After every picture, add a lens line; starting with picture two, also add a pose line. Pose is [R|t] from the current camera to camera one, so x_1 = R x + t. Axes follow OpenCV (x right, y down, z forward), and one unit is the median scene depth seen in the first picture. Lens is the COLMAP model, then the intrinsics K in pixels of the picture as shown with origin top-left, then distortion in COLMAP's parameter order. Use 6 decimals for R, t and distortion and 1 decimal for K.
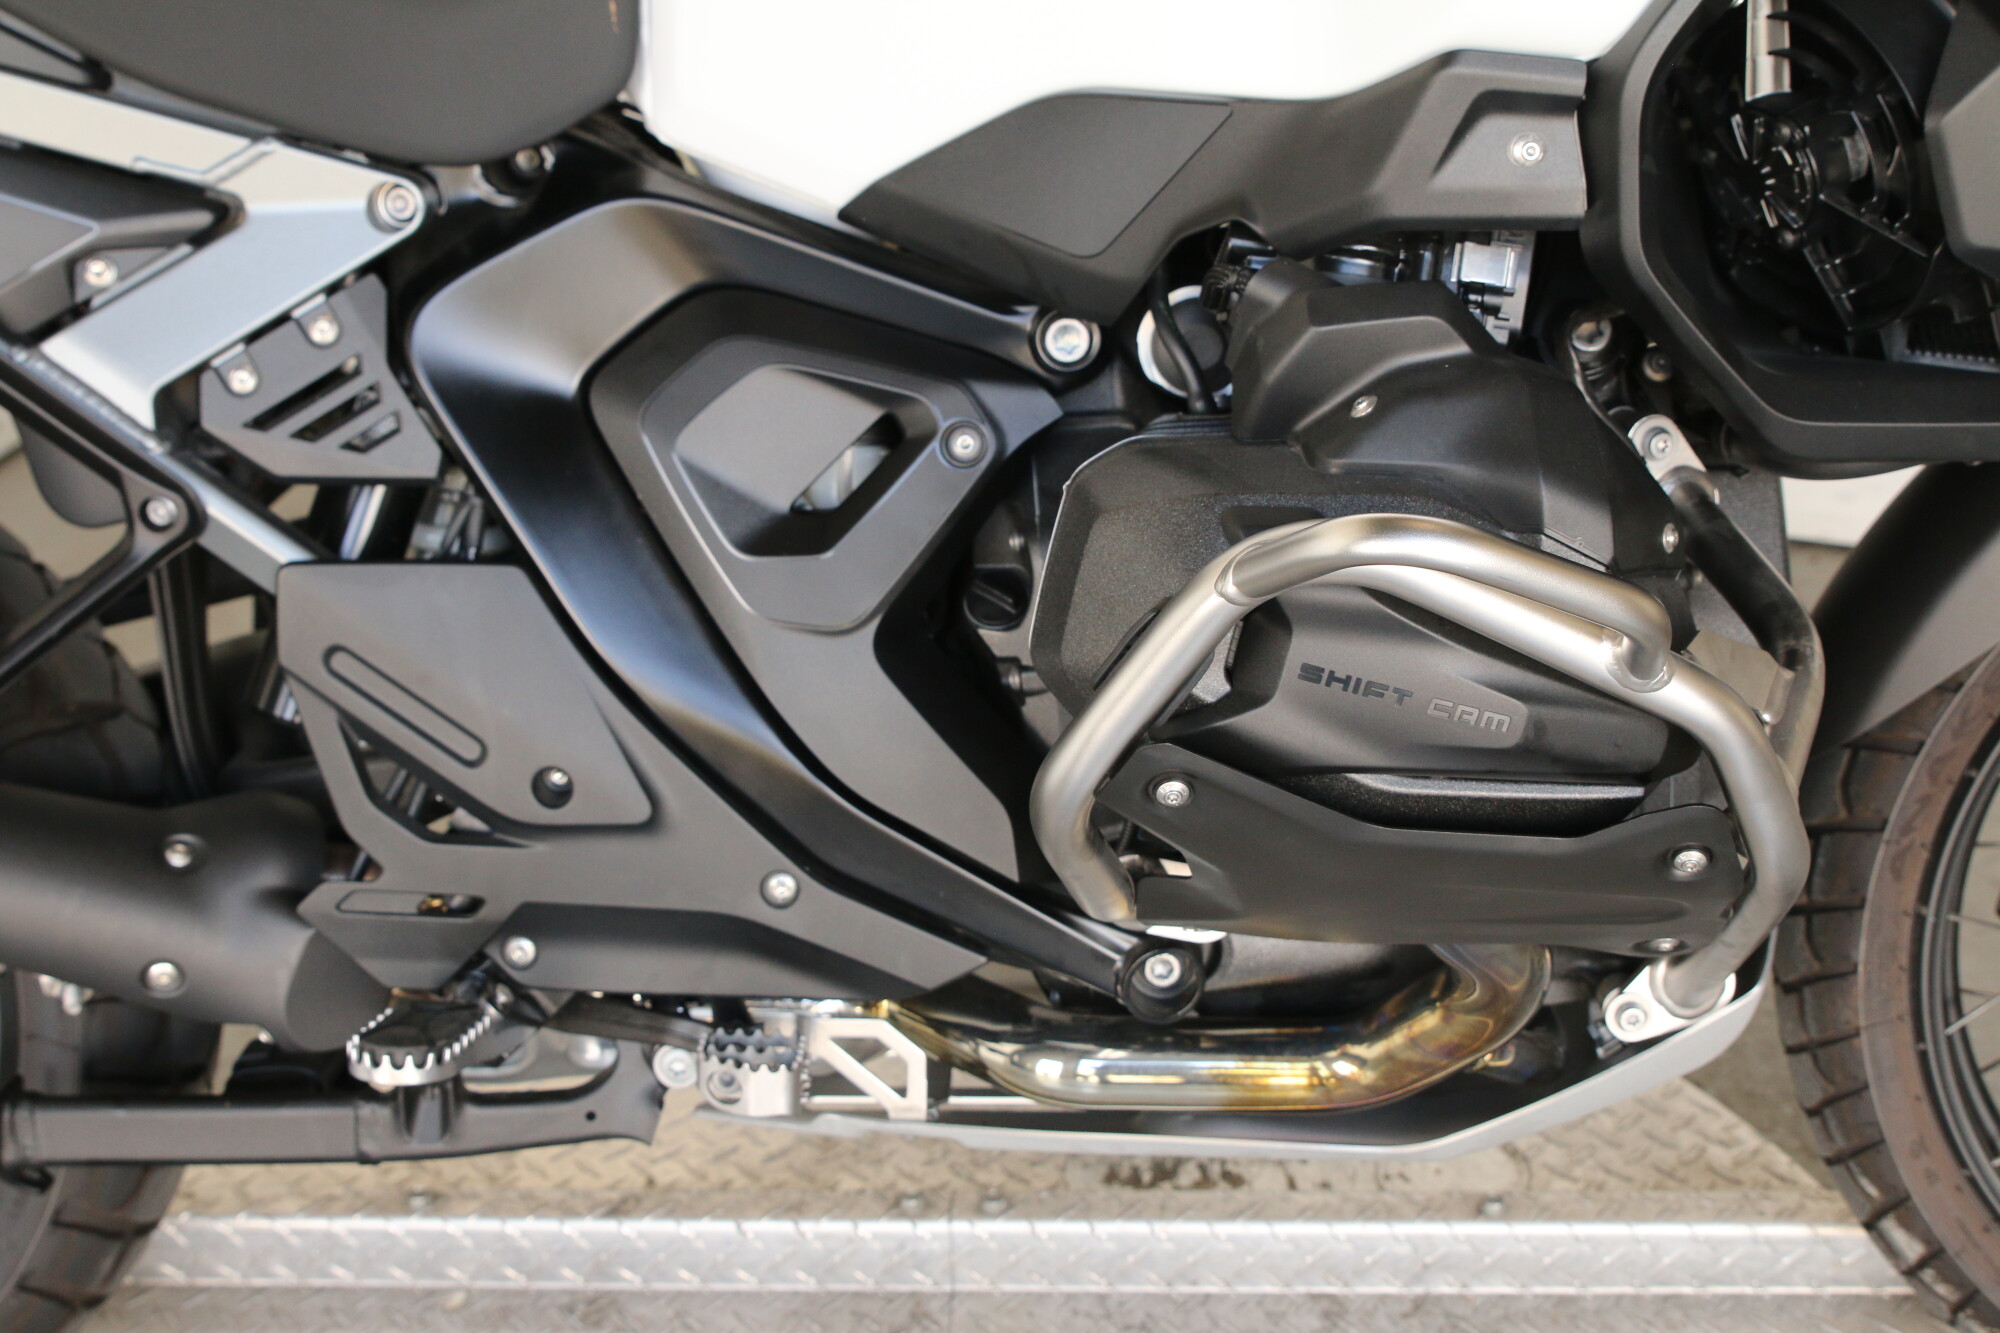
lens RADIAL K [[2906.7, 0, 1000.0], [0, 2906.7, 666.5], [0, 0, 1]] dist [-0.062062, 0.126723]
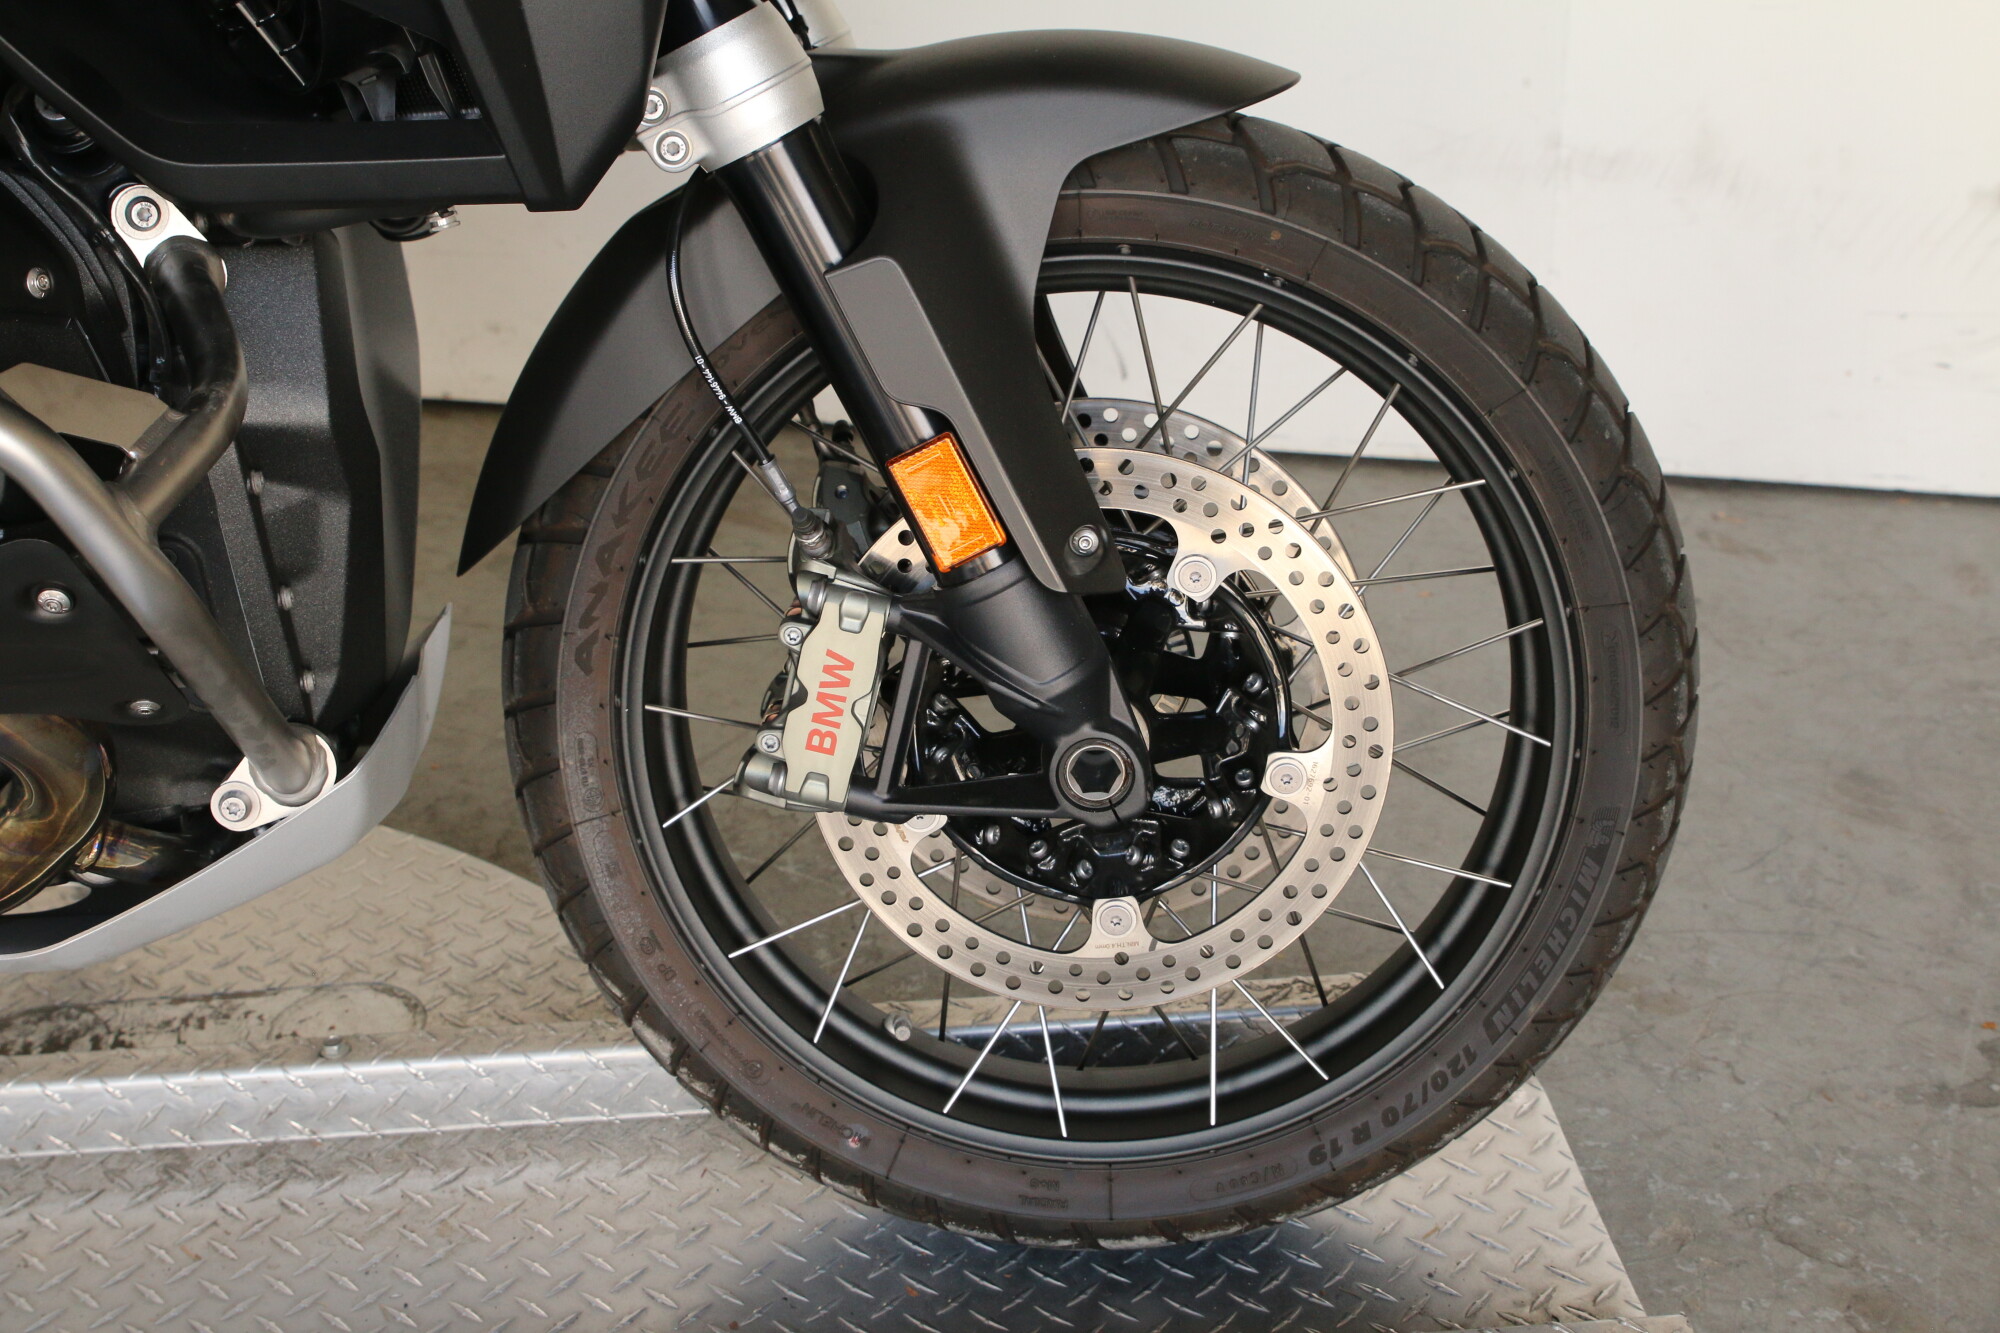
lens RADIAL K [[2906.7, 0, 1000.0], [0, 2906.7, 666.5], [0, 0, 1]] dist [-0.062062, 0.126723]
pose [[0.993138, -0.051927, 0.104786, 0.391571], [0.053074, 0.998557, -0.008188, 0.098735], [-0.104209, 0.013694, 0.994461, -0.017461]]
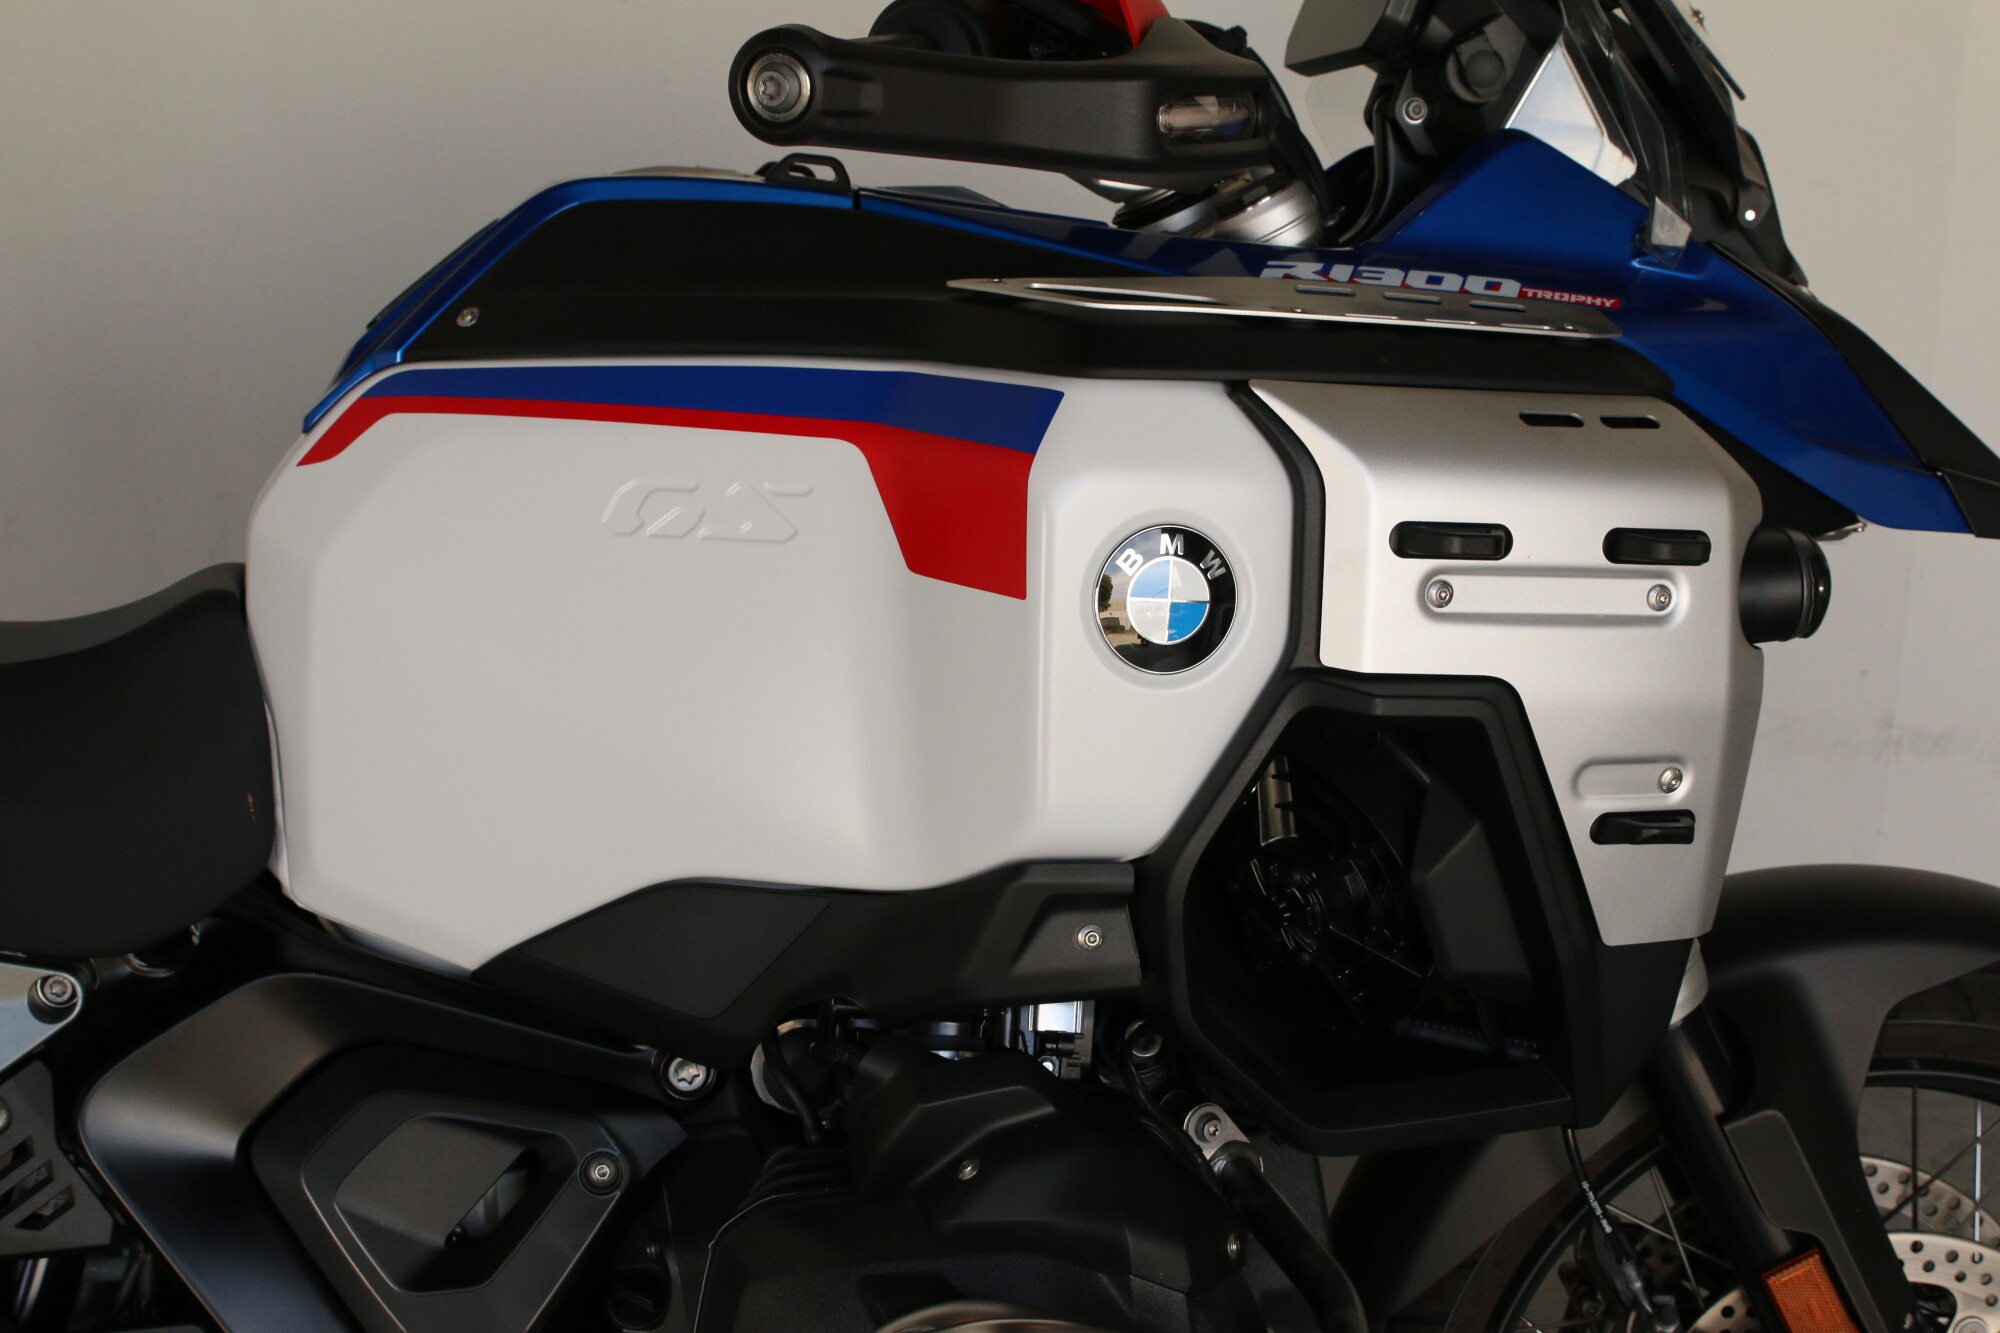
lens RADIAL K [[2906.7, 0, 1000.0], [0, 2906.7, 666.5], [0, 0, 1]] dist [-0.062062, 0.126723]
pose [[0.981594, -0.066964, 0.178856, -0.047847], [0.083369, 0.992816, -0.085828, -0.160540], [-0.171823, 0.099160, 0.980125, -0.133684]]
